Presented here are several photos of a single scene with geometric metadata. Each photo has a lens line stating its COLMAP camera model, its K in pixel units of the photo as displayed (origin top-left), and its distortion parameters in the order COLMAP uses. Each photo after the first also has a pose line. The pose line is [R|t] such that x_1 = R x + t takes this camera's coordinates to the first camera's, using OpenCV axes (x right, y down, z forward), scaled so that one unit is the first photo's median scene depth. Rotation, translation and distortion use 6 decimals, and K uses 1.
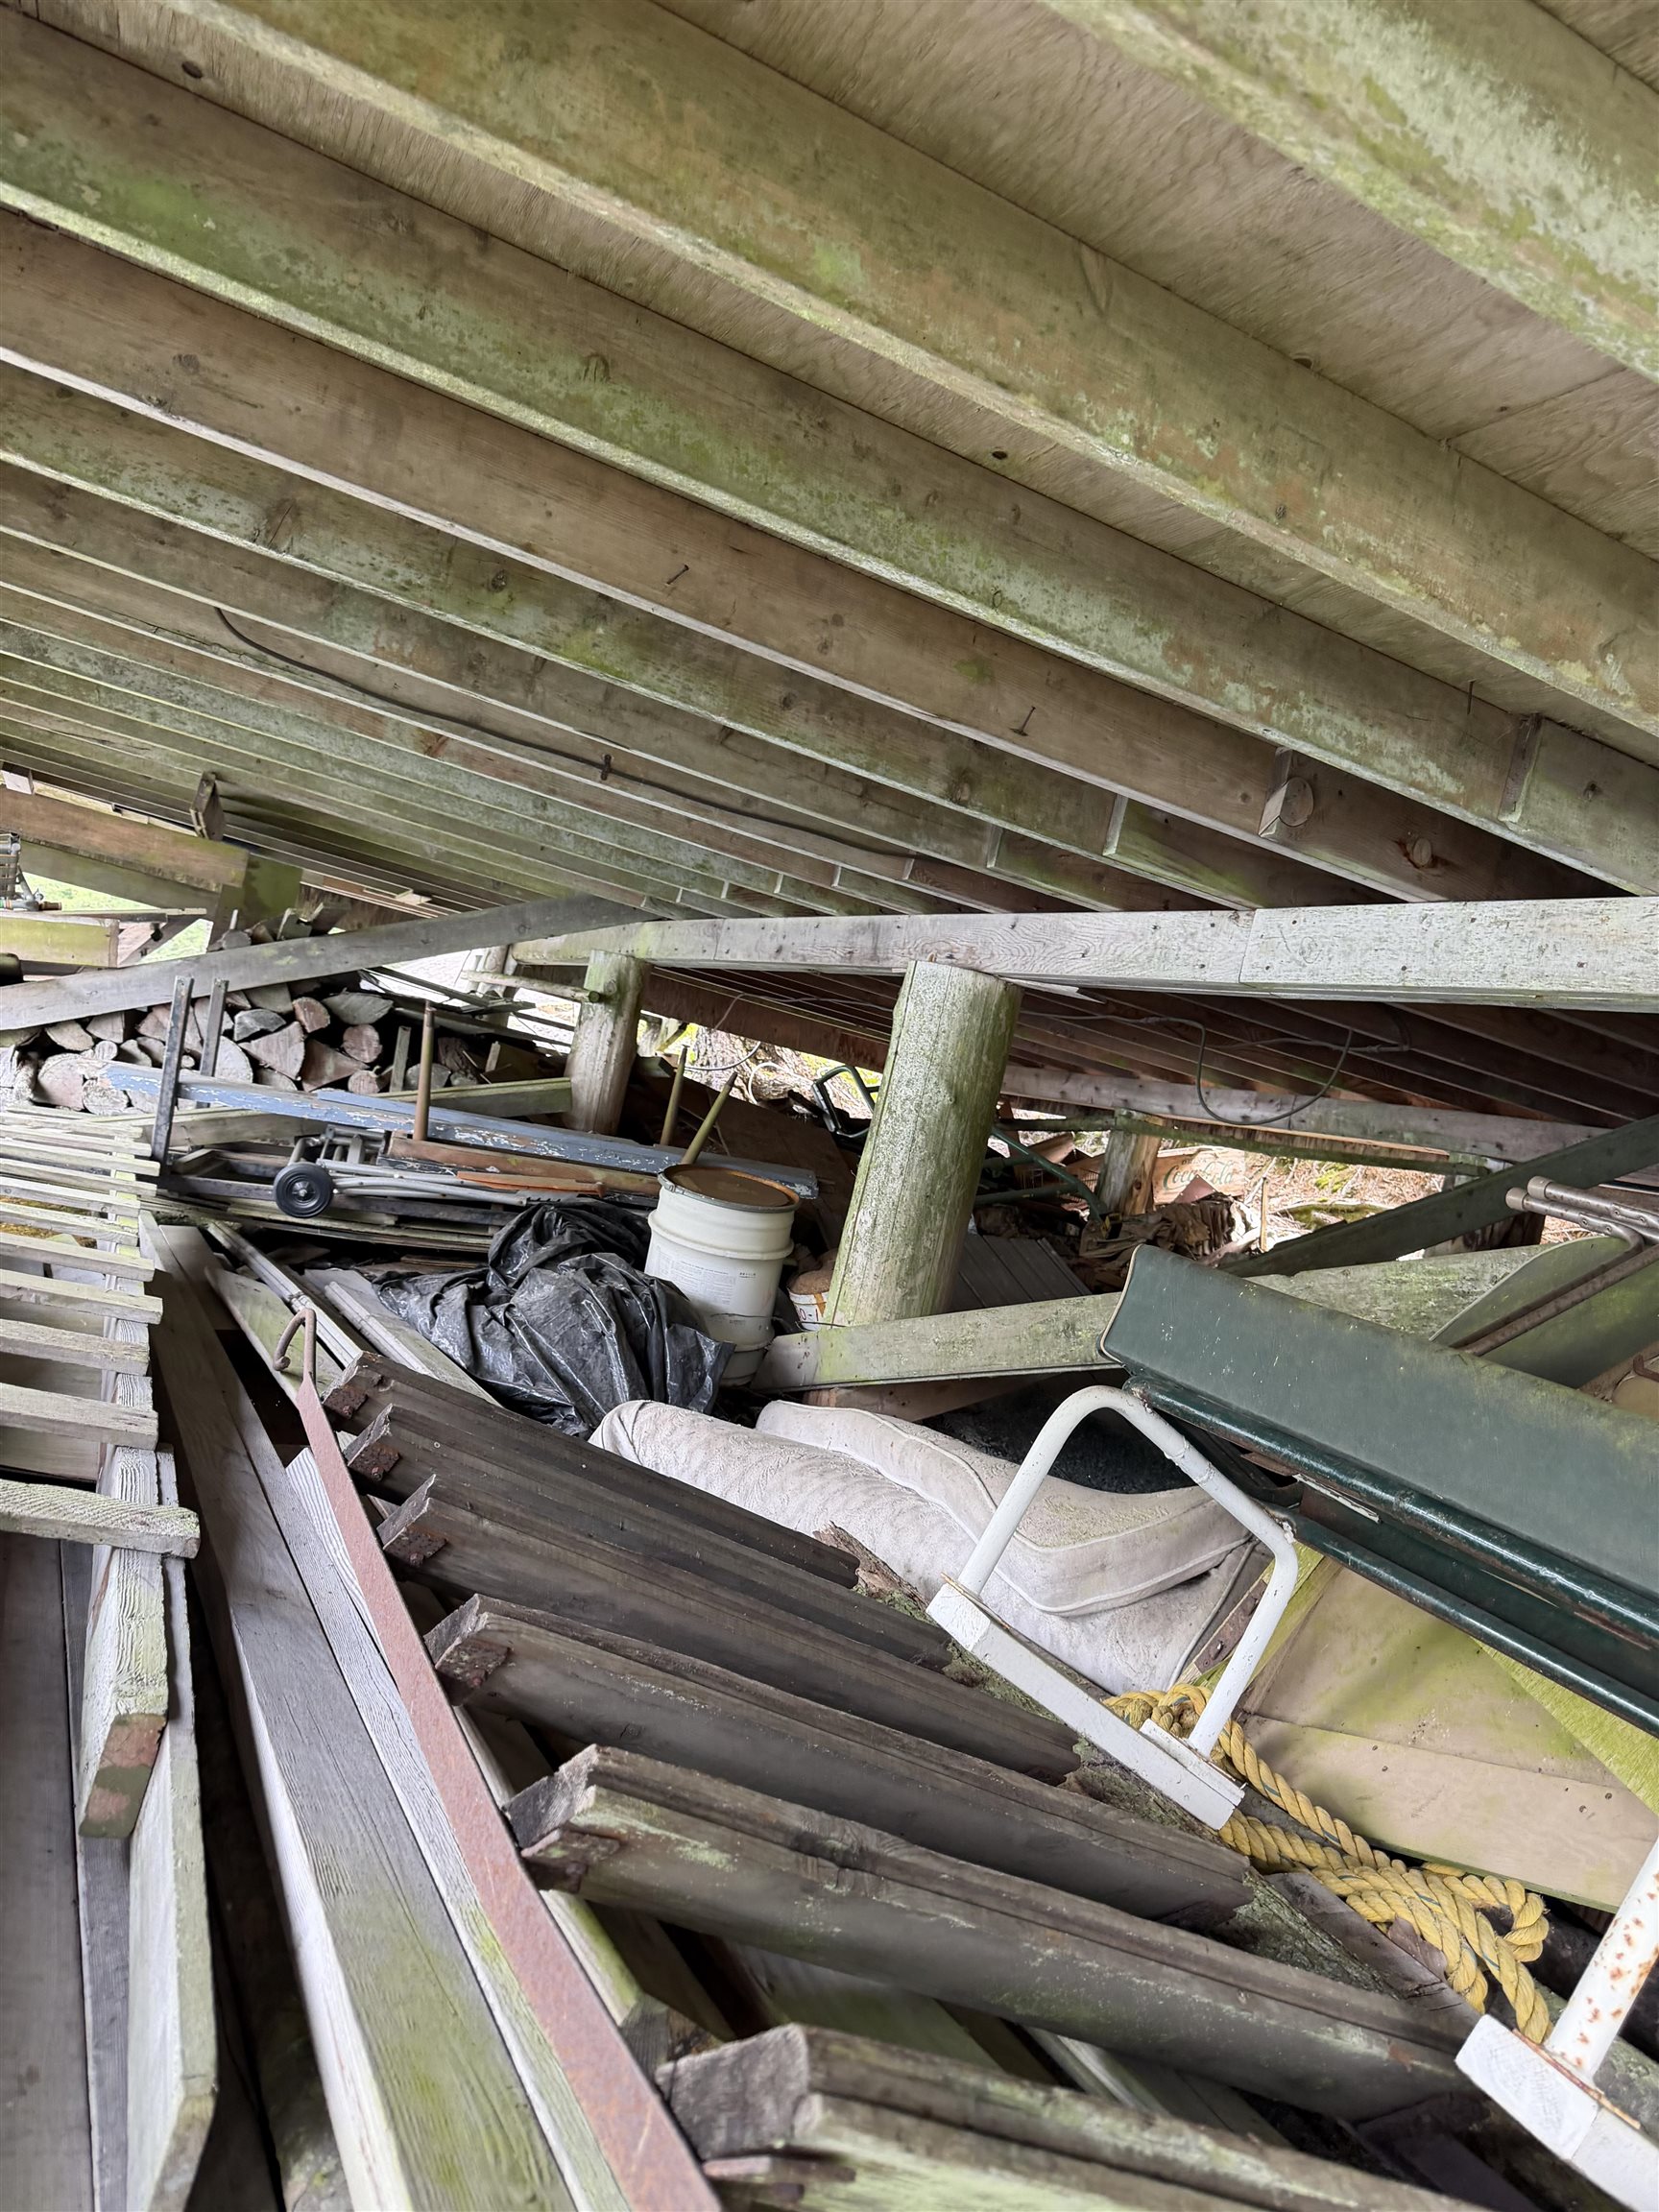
lens RADIAL K [[1568.0, 0, 832.7], [0, 1568.0, 1116.0], [0, 0, 1]] dist [0.045115, -0.064634]
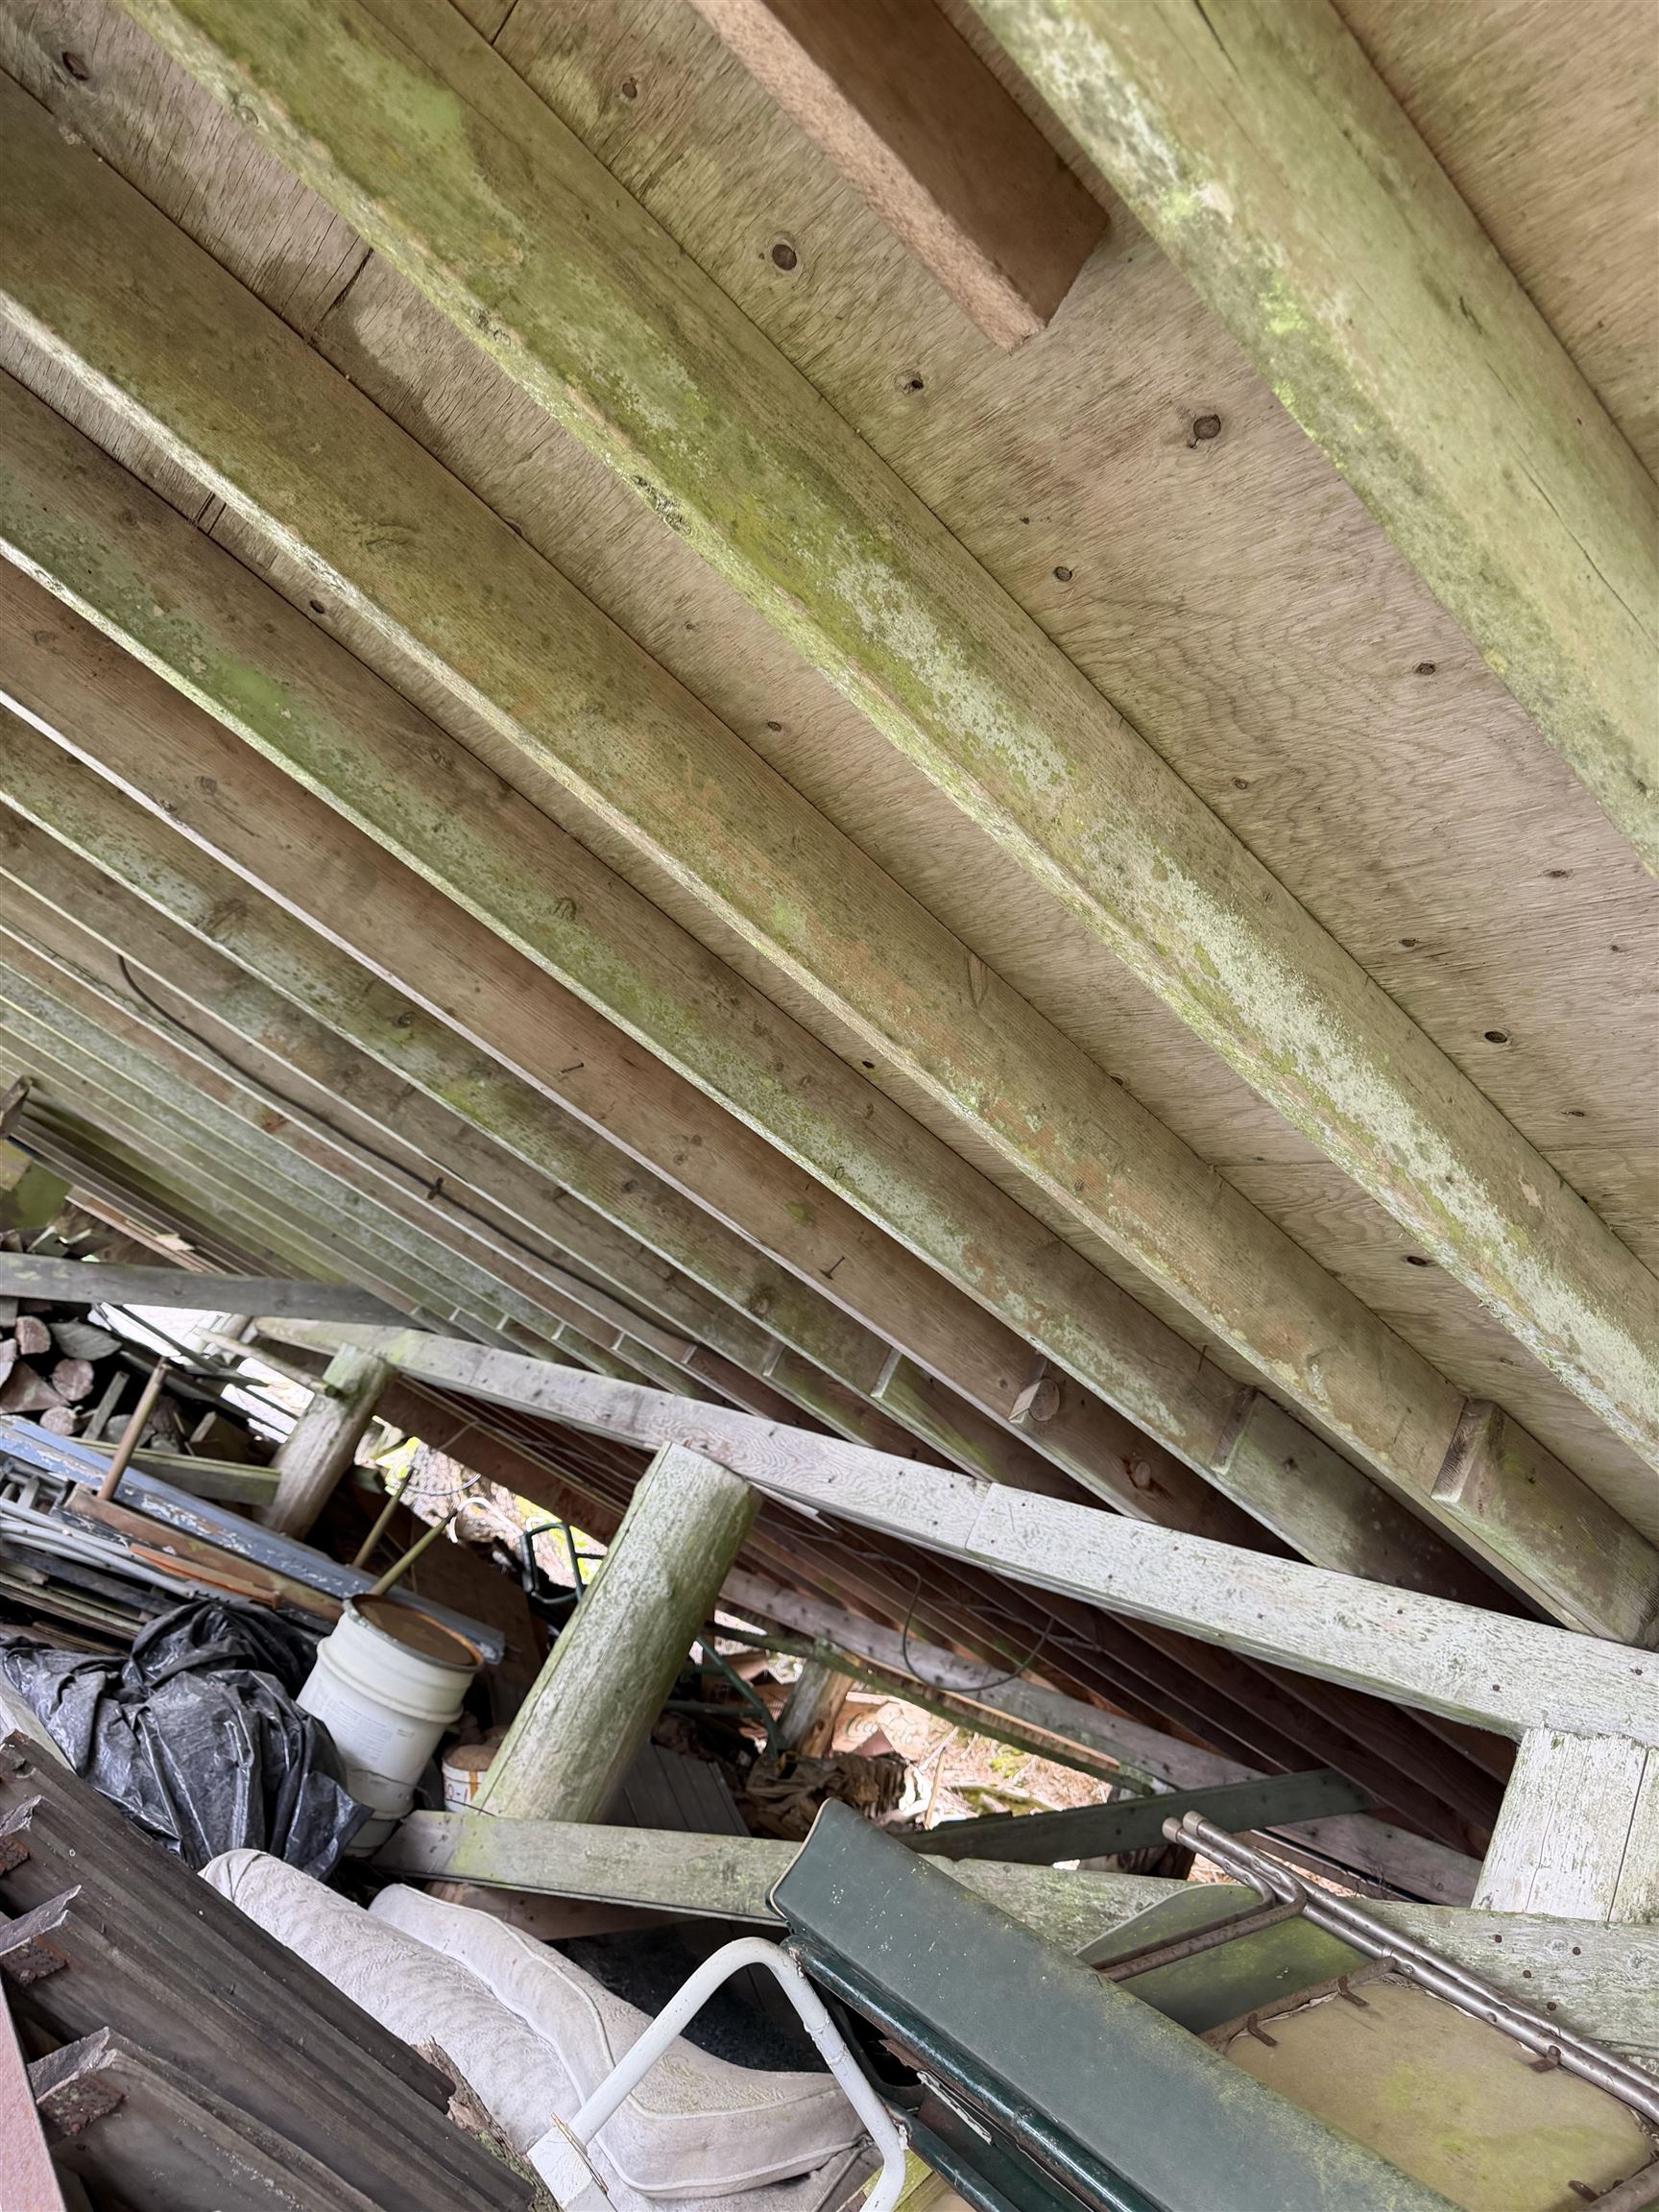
lens RADIAL K [[1536.9, 0, 840.0], [0, 1536.9, 1093.0], [0, 0, 1]] dist [0.138023, -0.244266]
pose [[0.954028, 0.278196, 0.111522, -0.019614], [-0.229384, 0.917214, -0.325731, -0.004905], [-0.192907, 0.285175, 0.938862, -0.046537]]
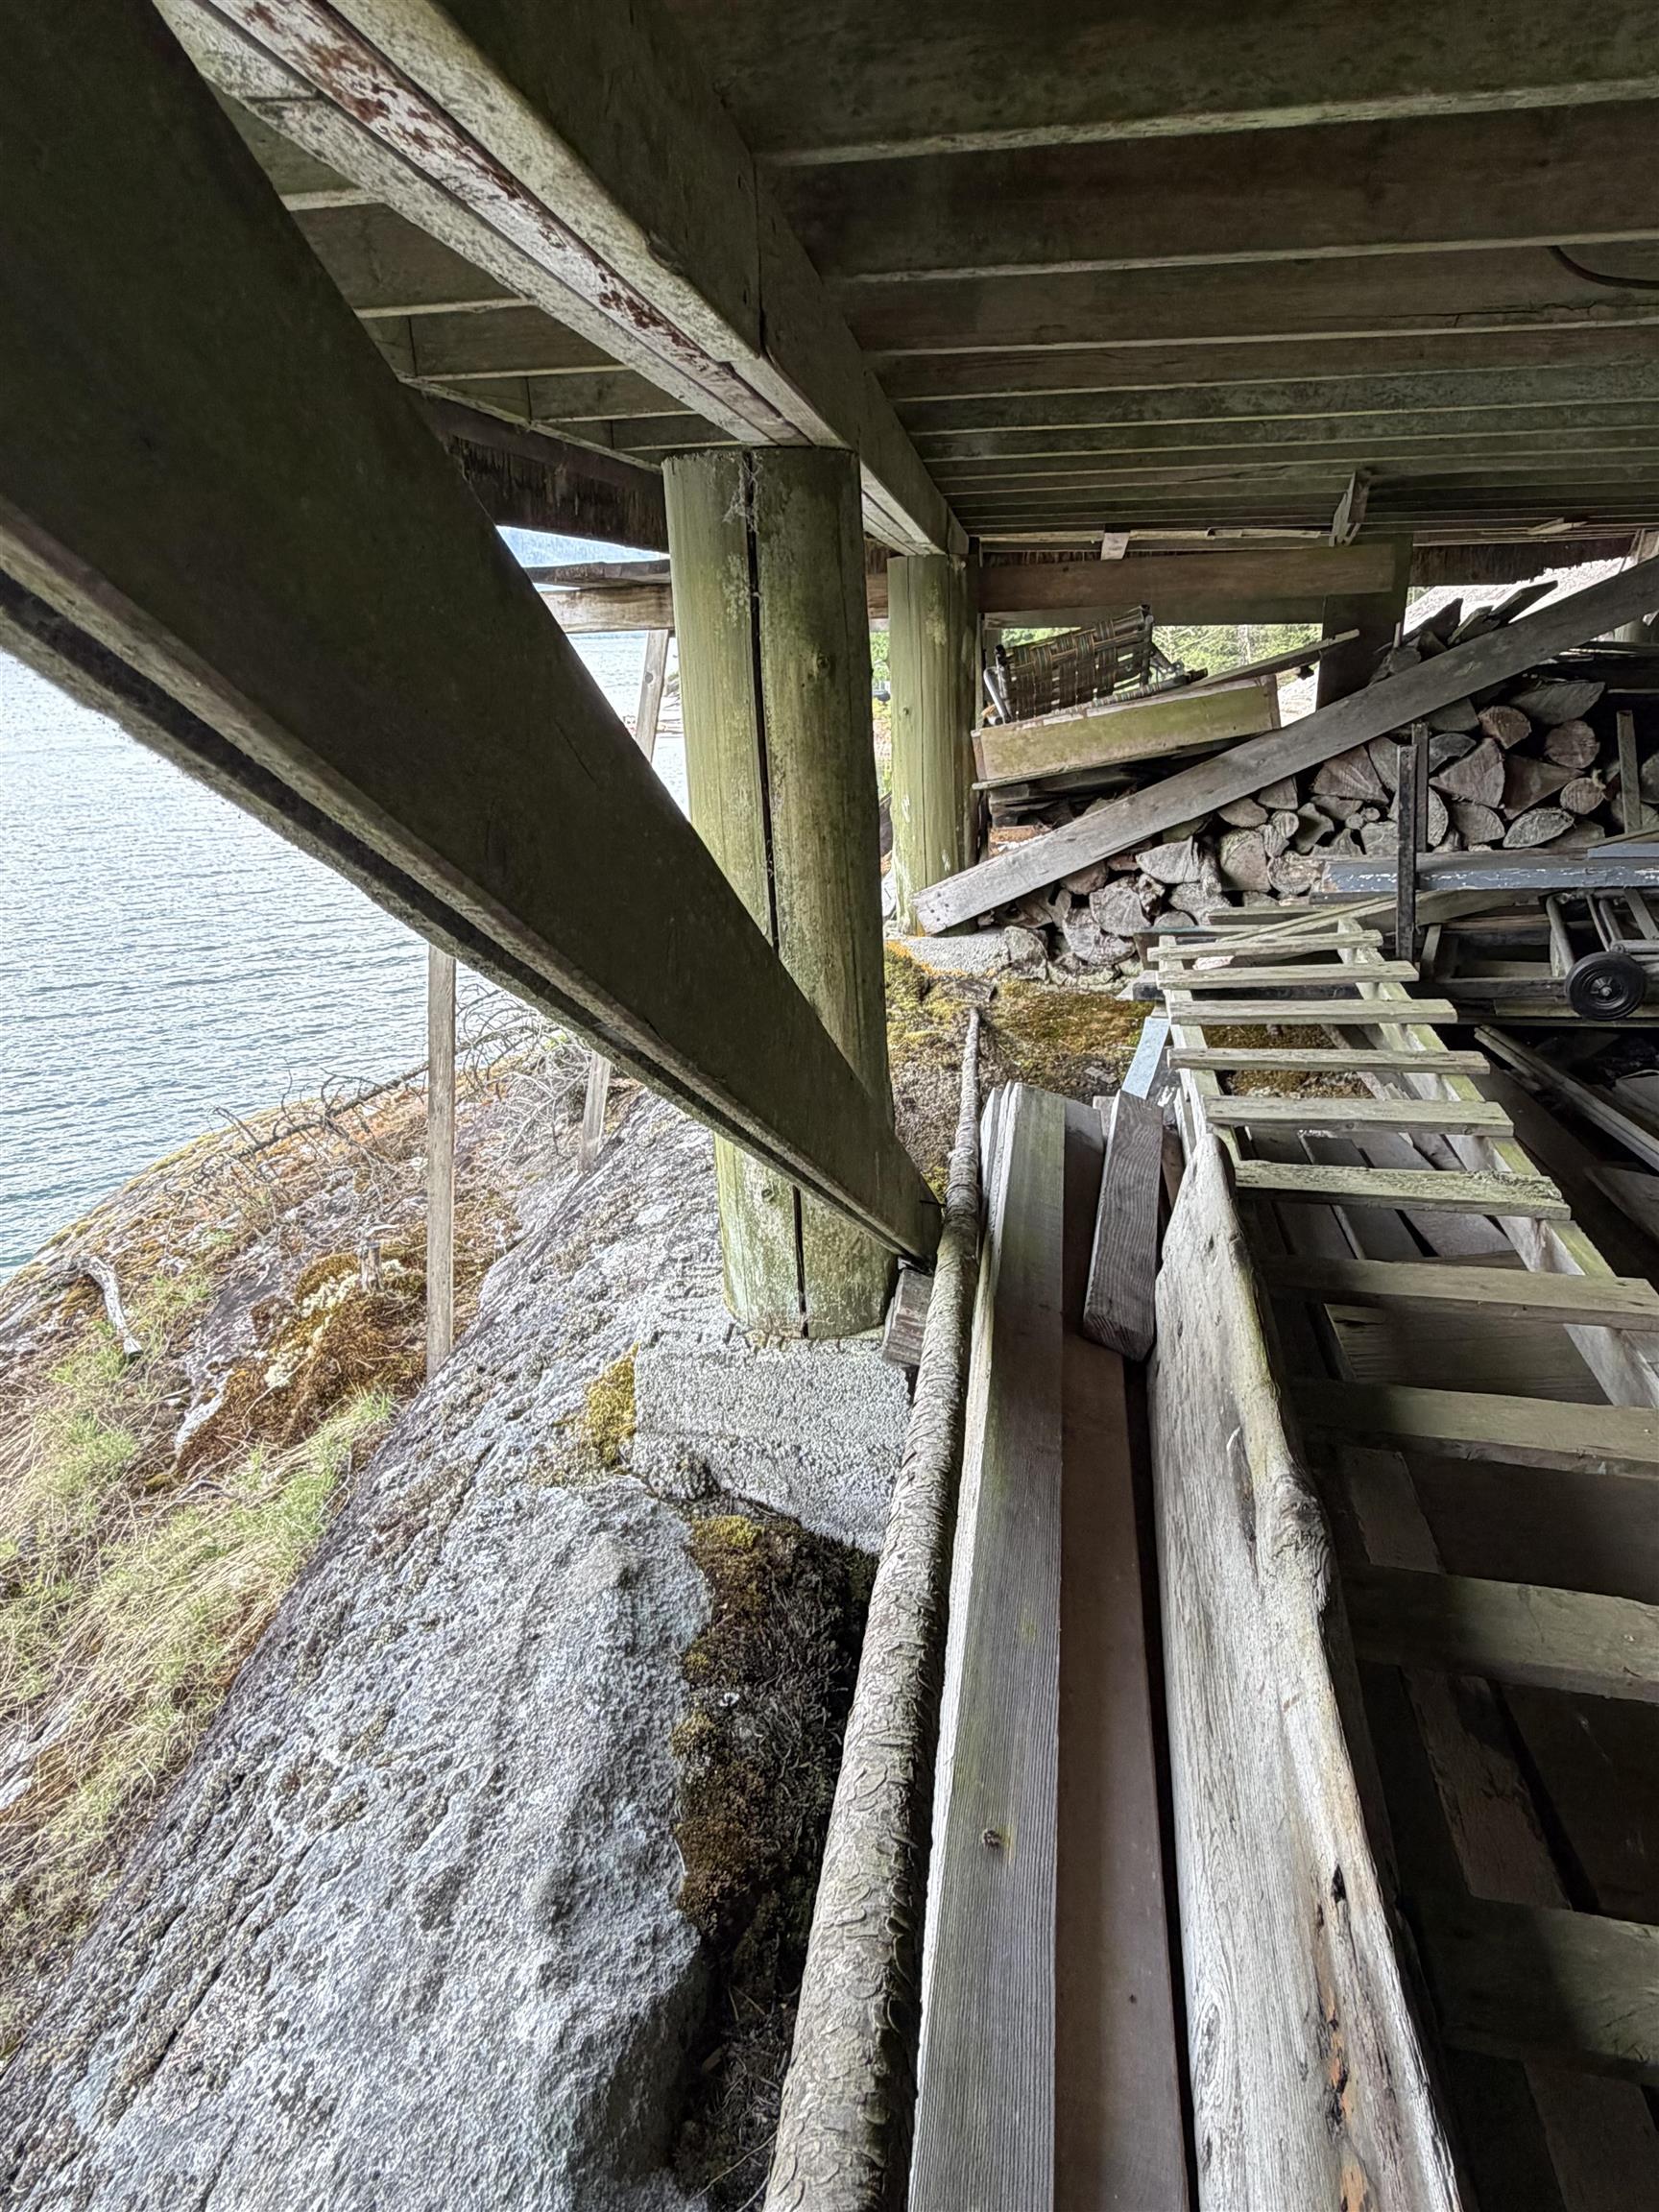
lens RADIAL K [[1424.8, 0, 829.5], [0, 1424.8, 1106.0], [0, 0, 1]] dist [-0.031902, 0.029159]
pose [[0.780076, -0.055327, -0.623233, -0.268970], [0.214172, 0.959521, 0.182891, -0.147580], [0.587887, -0.276148, 0.760349, 0.287484]]
